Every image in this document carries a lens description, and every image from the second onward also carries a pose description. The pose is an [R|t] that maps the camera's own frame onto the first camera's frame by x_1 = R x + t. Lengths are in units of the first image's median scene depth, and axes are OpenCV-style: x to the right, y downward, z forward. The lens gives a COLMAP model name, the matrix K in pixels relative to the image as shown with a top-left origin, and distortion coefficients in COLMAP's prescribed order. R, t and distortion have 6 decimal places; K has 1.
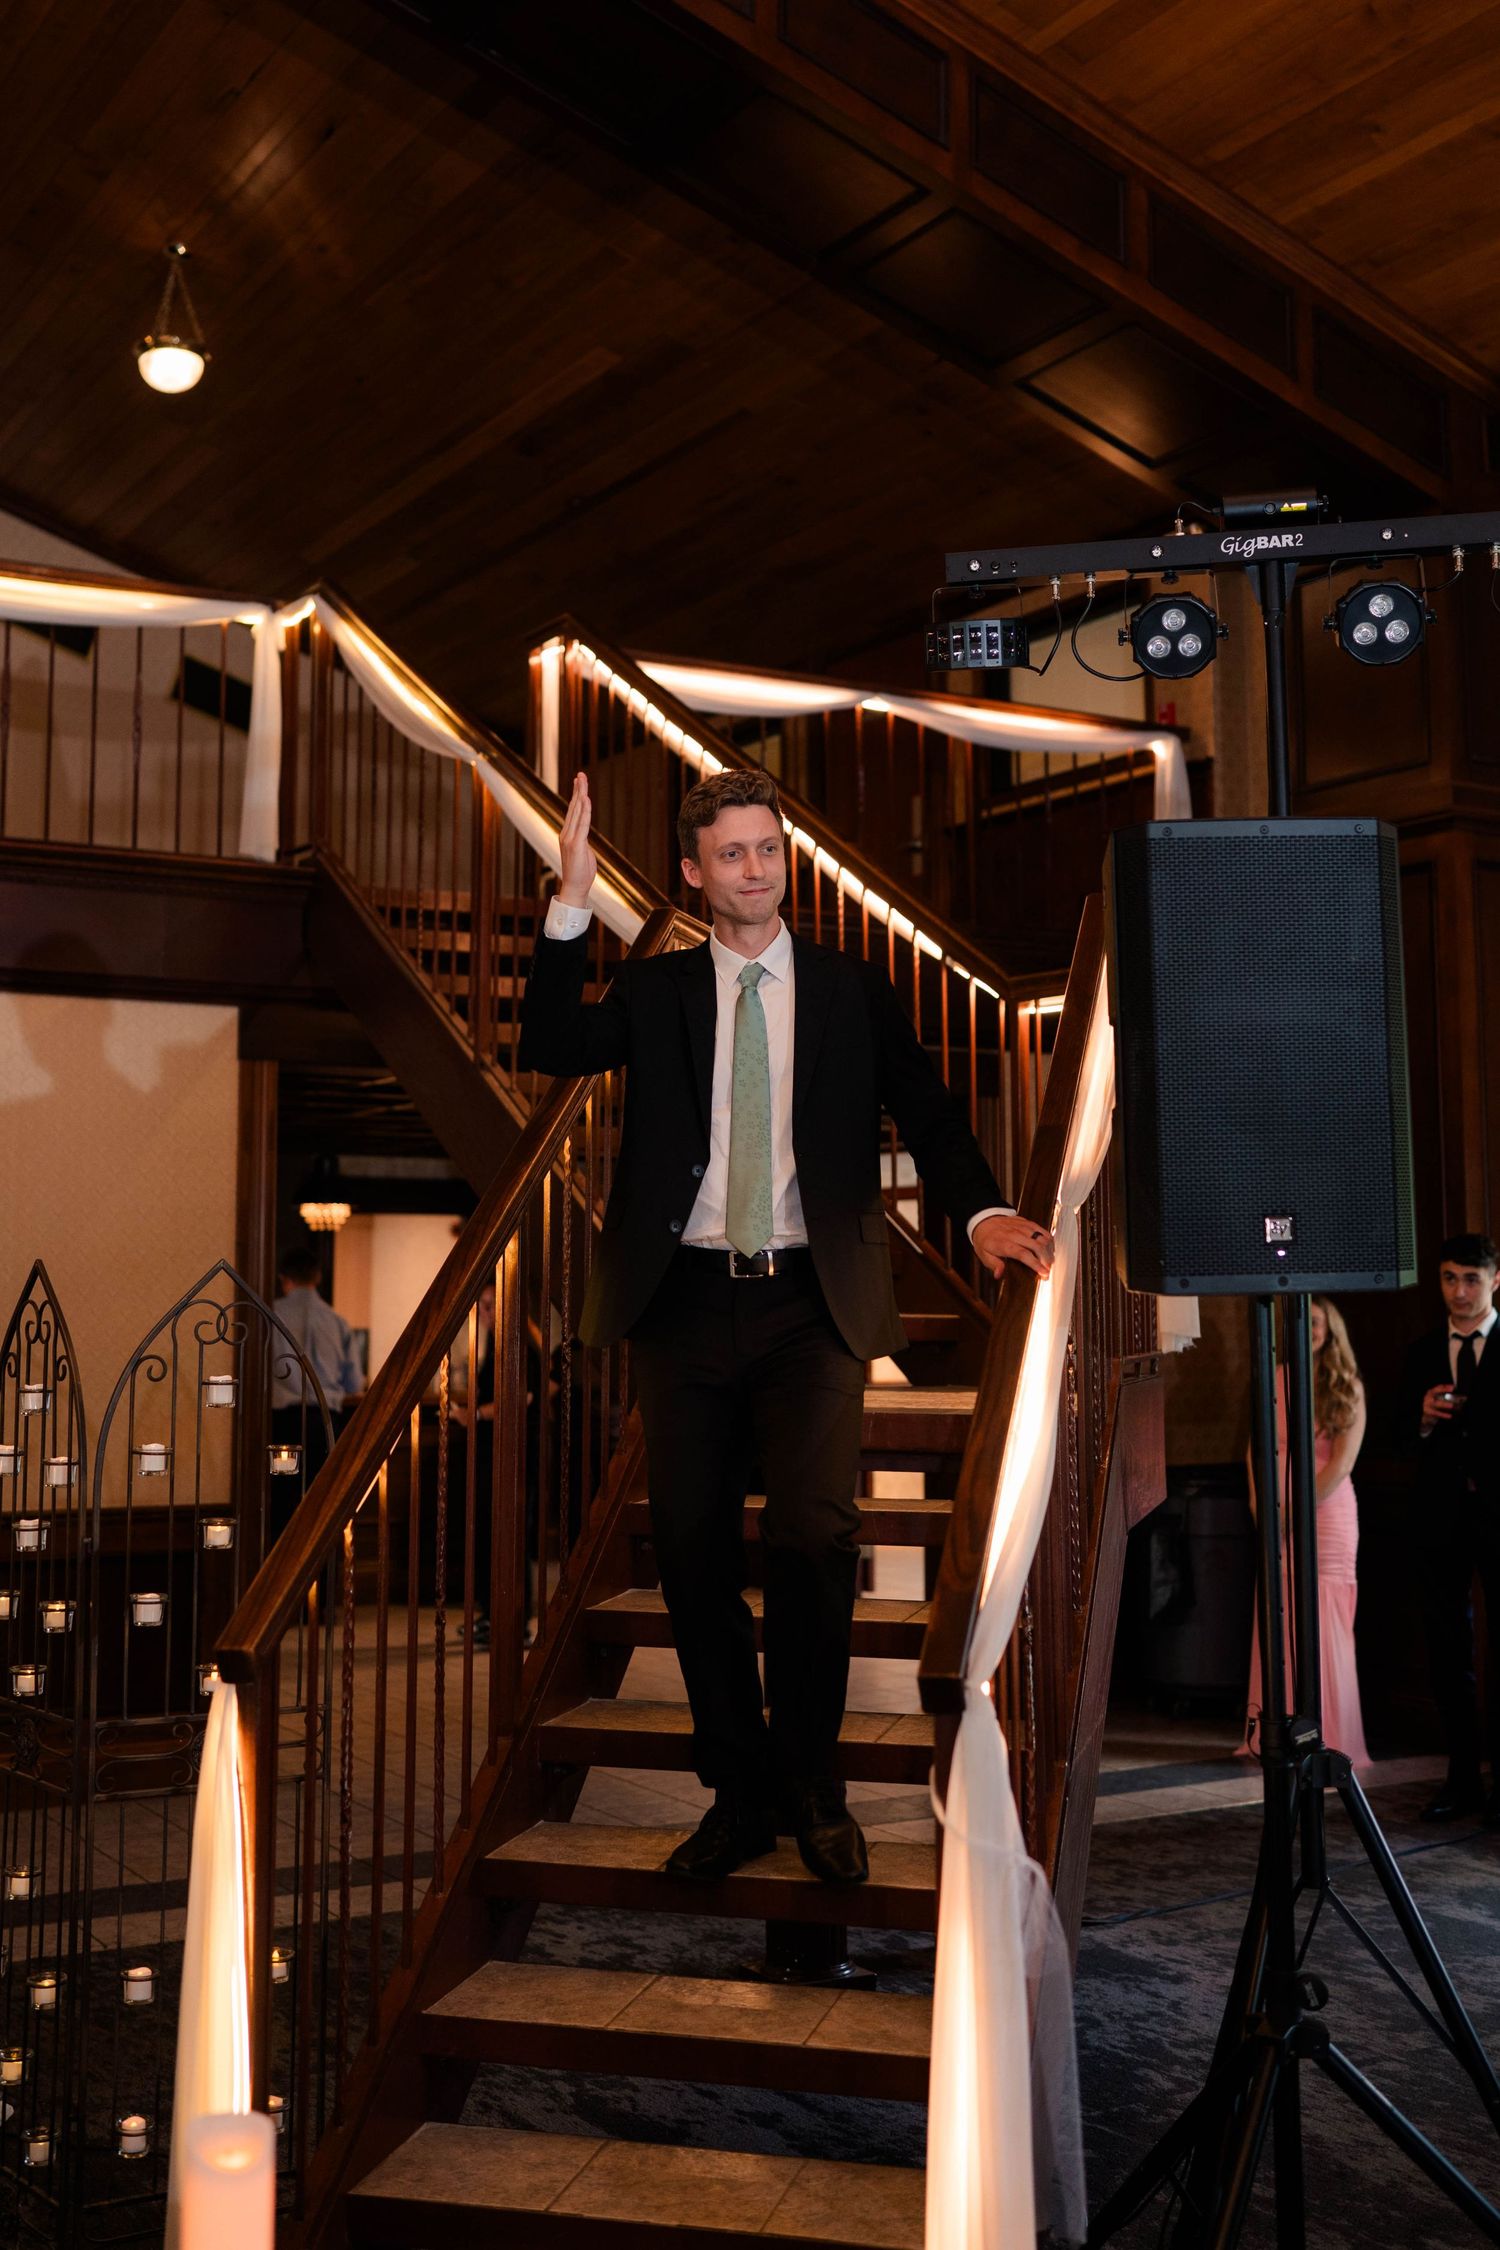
lens RADIAL K [[2521.7, 0, 659.2], [0, 2521.7, 994.8], [0, 0, 1]] dist [-0.010011, 0.000000]
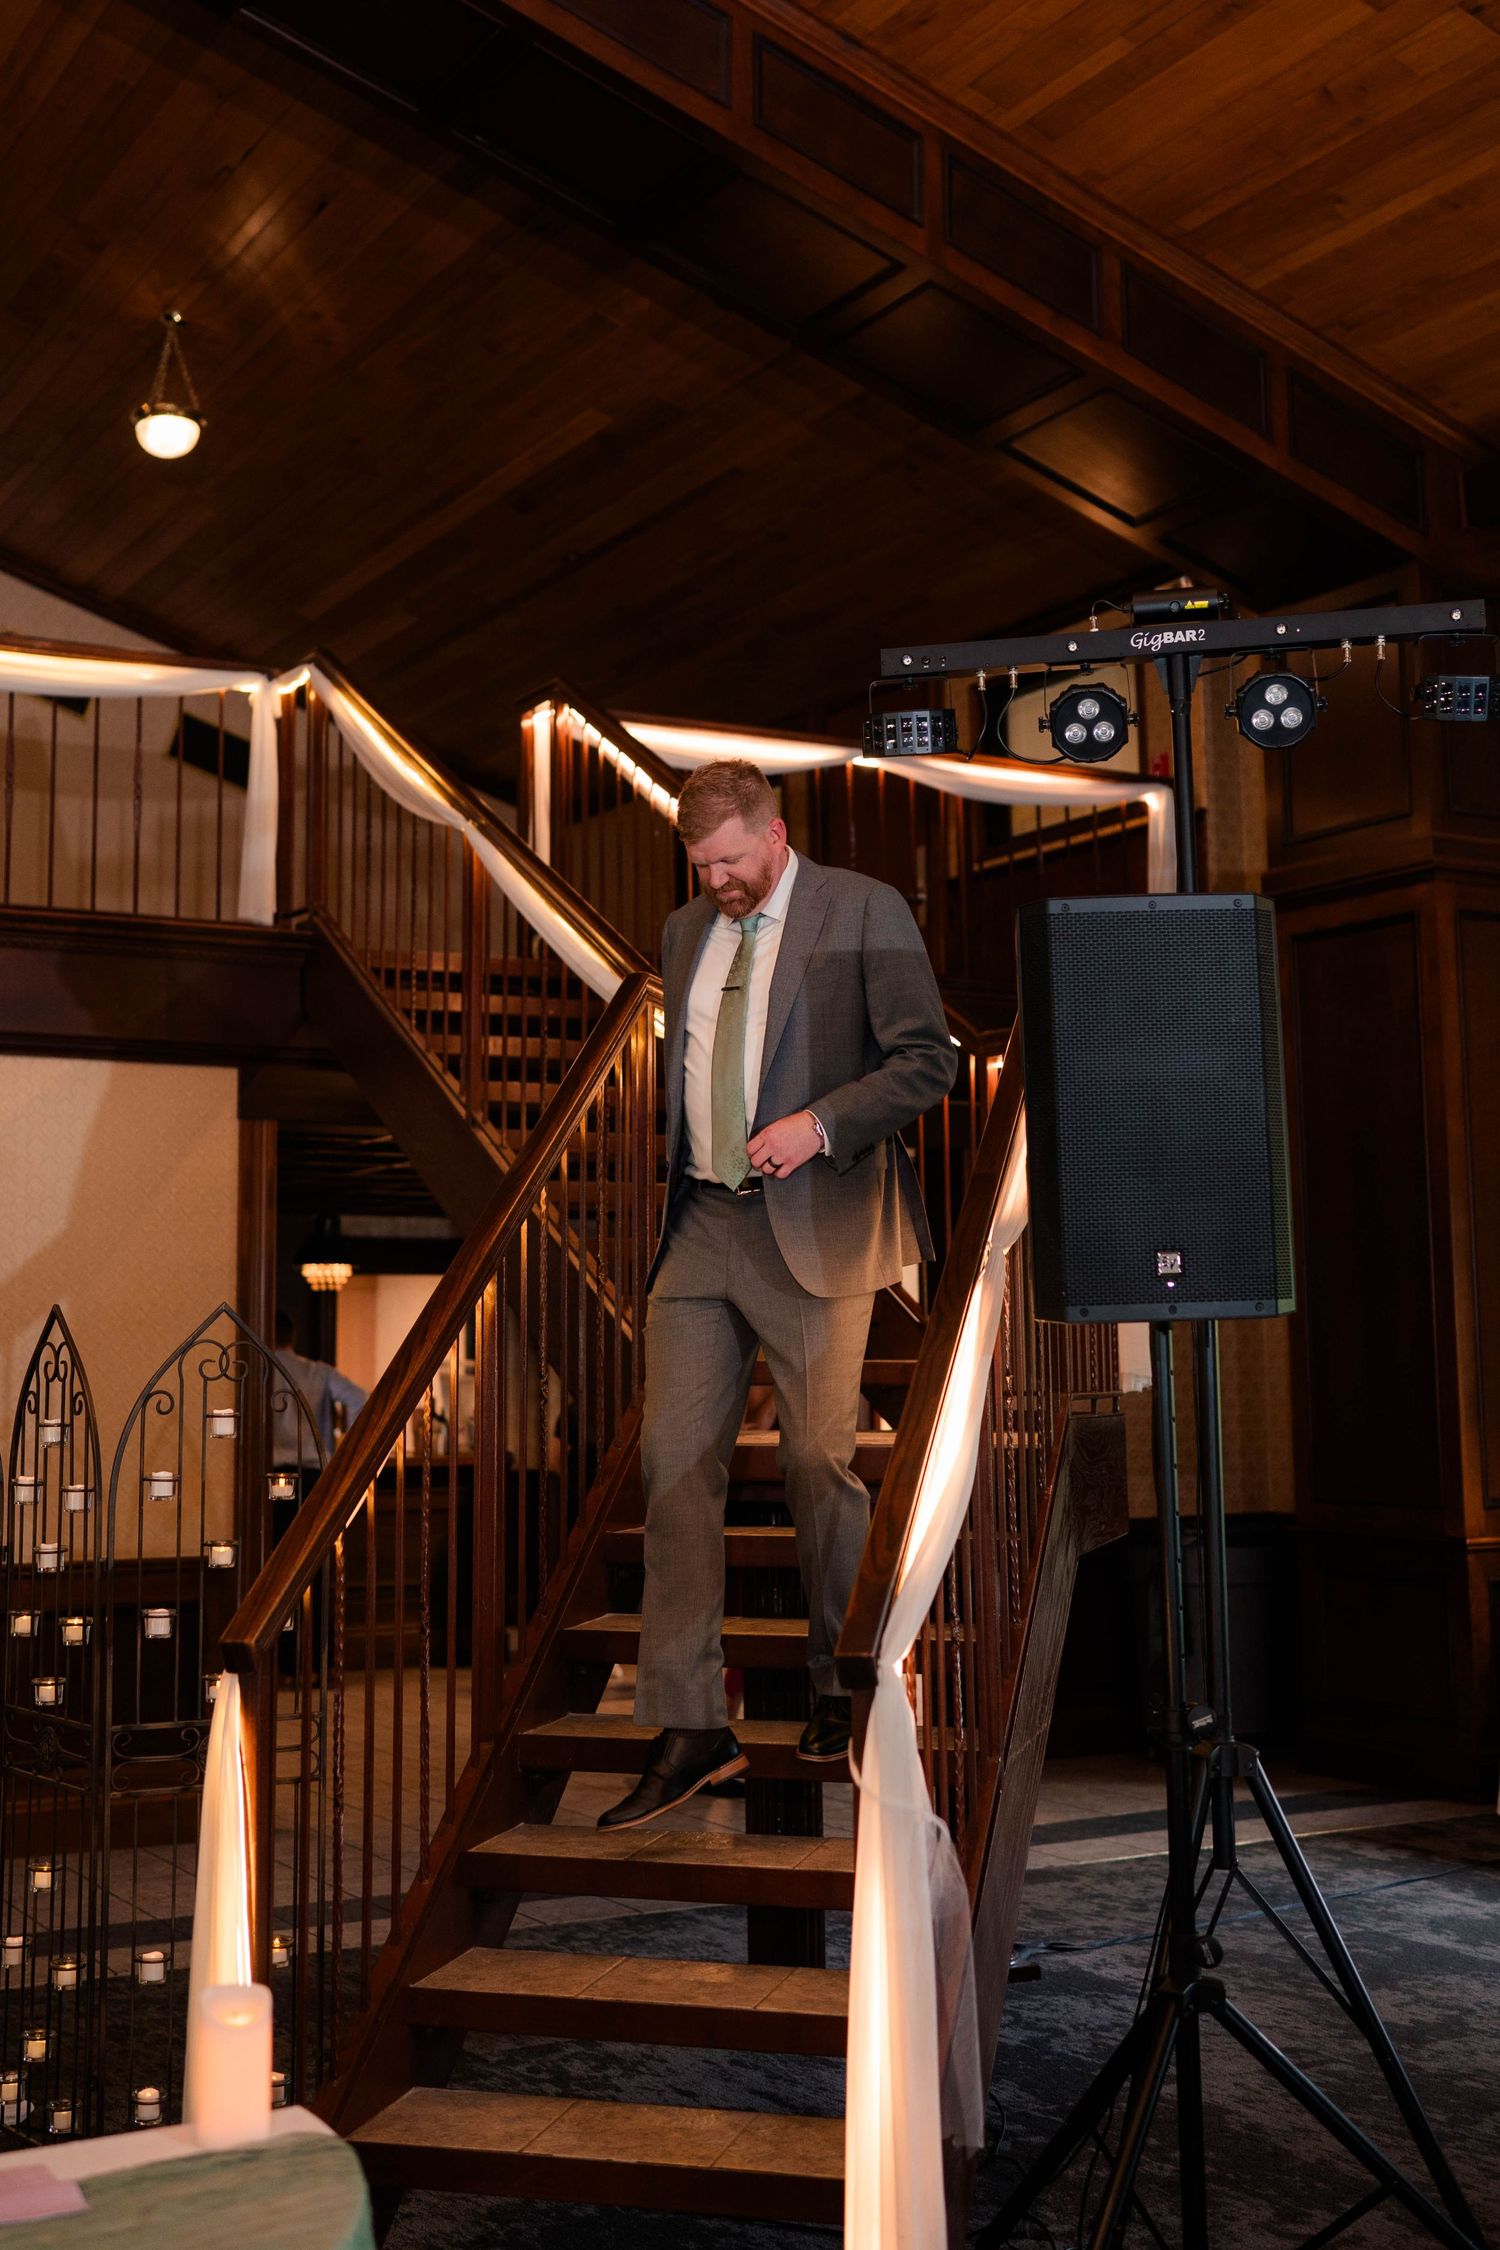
lens RADIAL K [[2678.6, 0, 650.5], [0, 2678.6, 985.5], [0, 0, 1]] dist [-0.010793, 0.000000]
pose [[0.999872, -0.009990, -0.012472, 0.014558], [0.009706, 0.999697, -0.022640, -0.002304], [0.012695, 0.022516, 0.999666, -0.085732]]
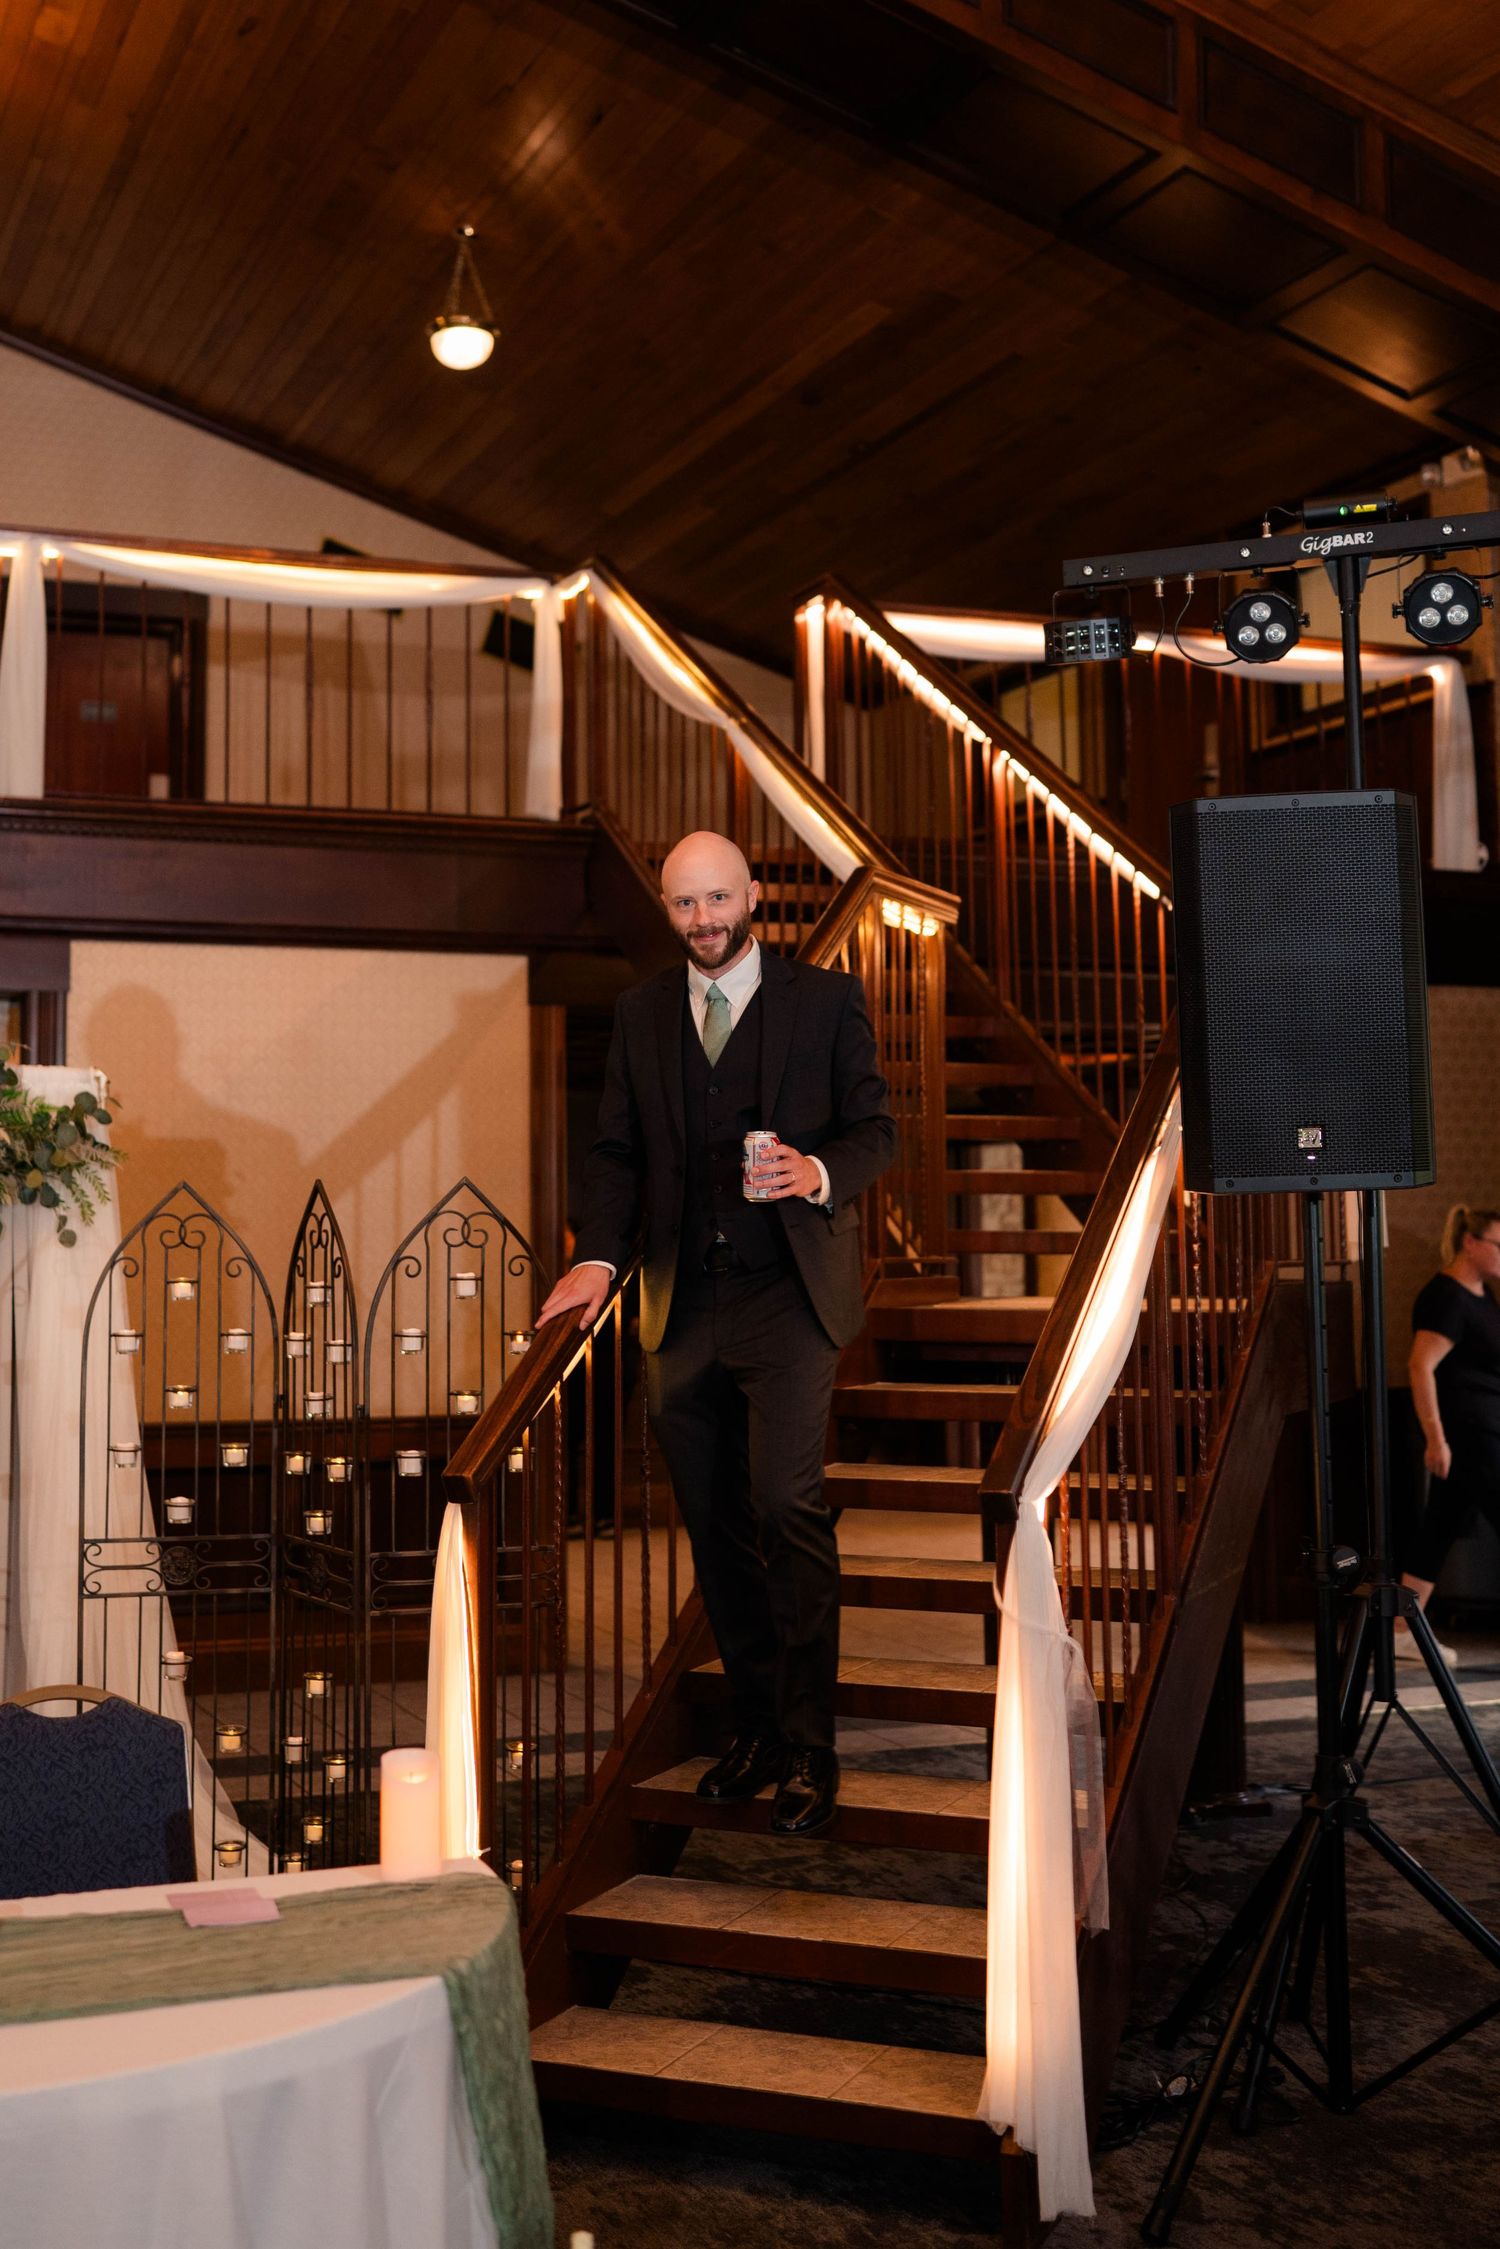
lens RADIAL K [[2677.4, 0, 637.8], [0, 2677.4, 1026.8], [0, 0, 1]] dist [-0.010793, 0.000000]
pose [[0.988168, -0.019505, -0.152127, 0.056067], [0.025473, 0.998976, 0.037383, -0.006873], [0.151242, -0.040816, 0.987654, -0.134076]]
